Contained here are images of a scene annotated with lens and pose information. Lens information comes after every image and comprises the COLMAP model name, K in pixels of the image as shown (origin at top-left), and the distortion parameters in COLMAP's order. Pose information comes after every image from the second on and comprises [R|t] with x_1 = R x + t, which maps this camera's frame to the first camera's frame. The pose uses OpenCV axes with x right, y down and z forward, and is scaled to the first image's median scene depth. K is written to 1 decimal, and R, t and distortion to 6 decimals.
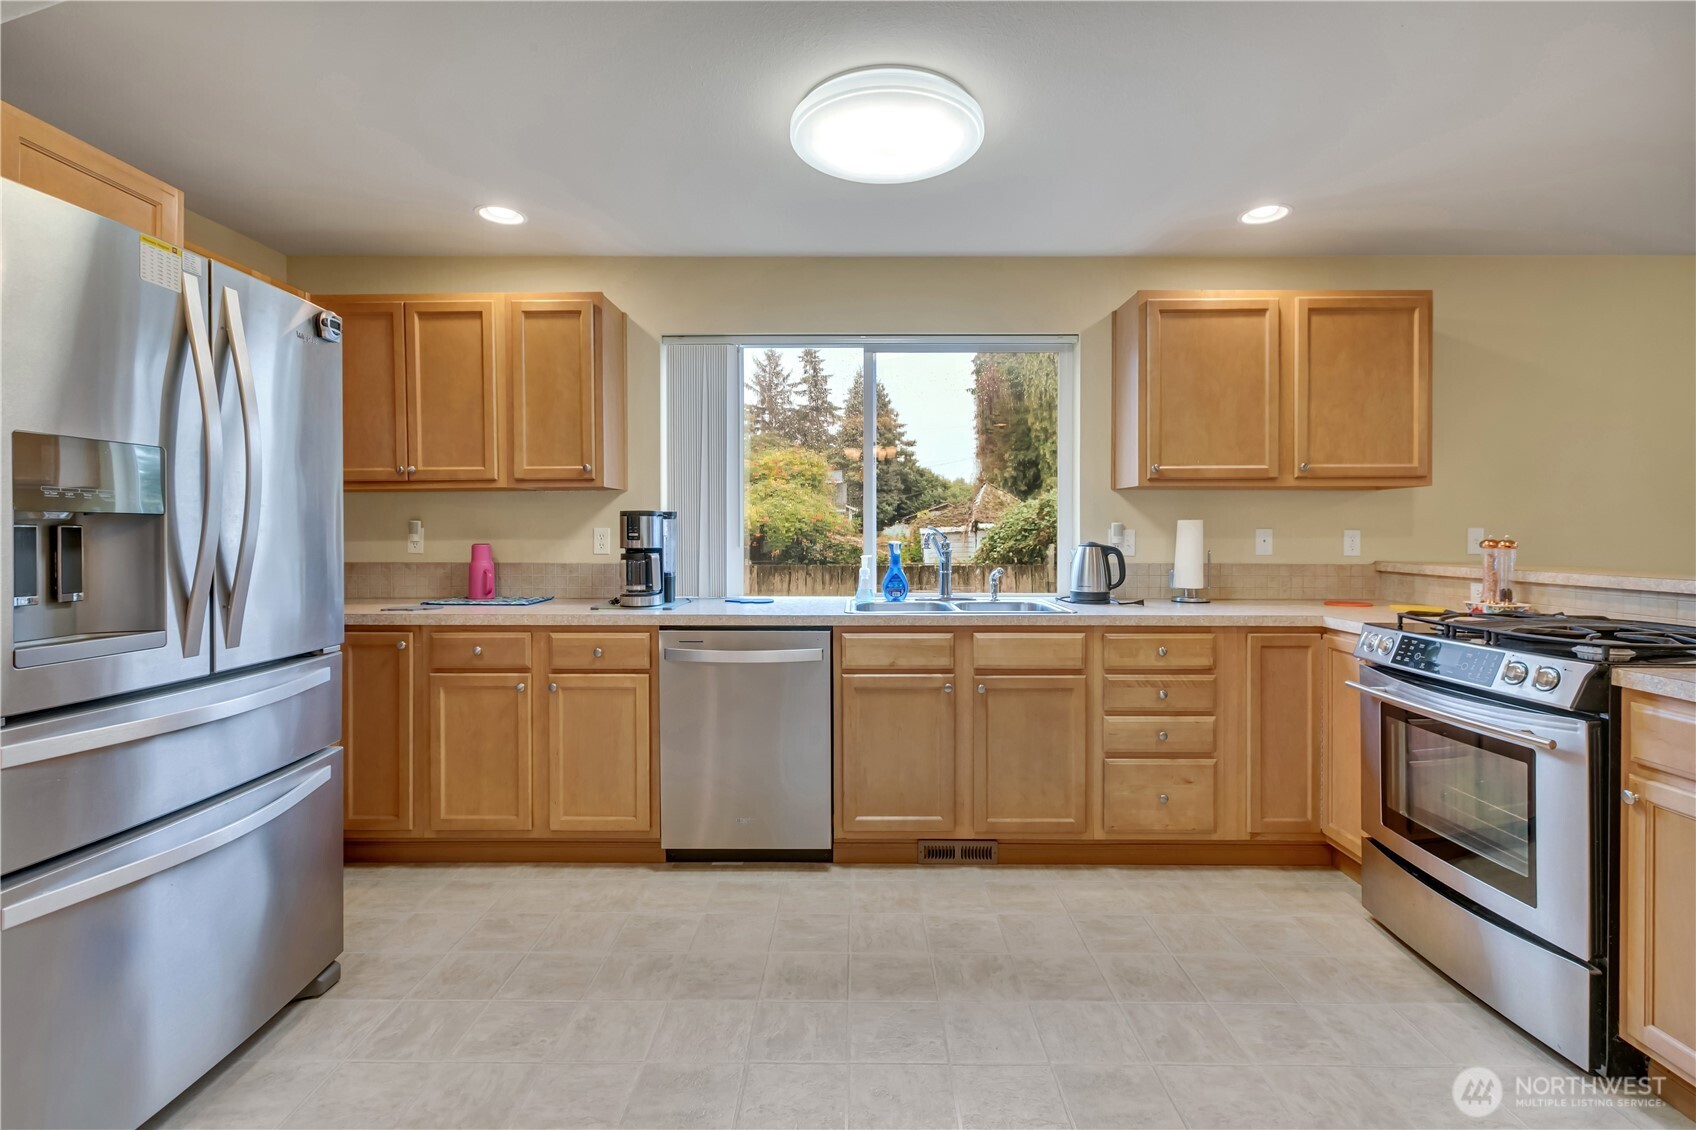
lens RADIAL K [[791.1, 0, 846.1], [0, 791.1, 535.2], [0, 0, 1]] dist [0.000328, -0.000085]
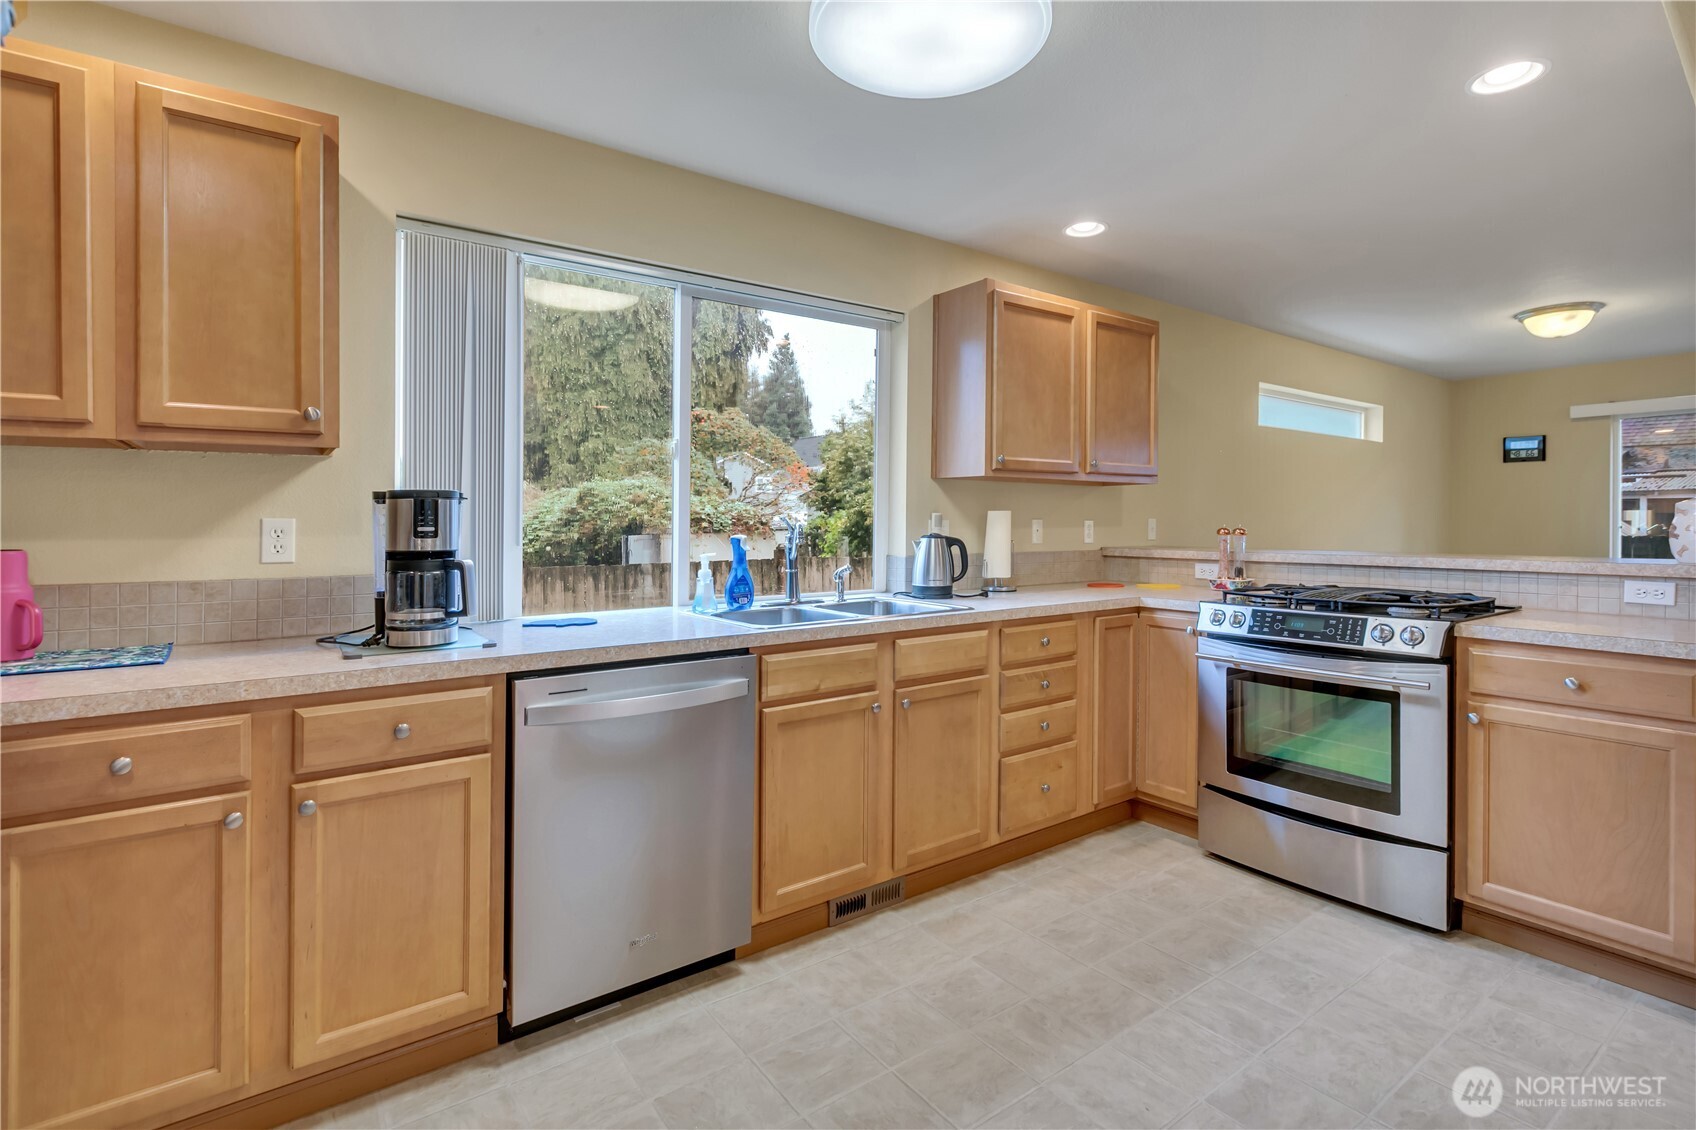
lens RADIAL K [[819.6, 0, 848.3], [0, 819.6, 522.5], [0, 0, 1]] dist [0.001175, 0.000167]
pose [[0.792842, -0.002055, 0.609423, -0.420435], [0.004954, 0.999983, -0.003073, -0.002135], [-0.609406, 0.005455, 0.792839, 0.318154]]
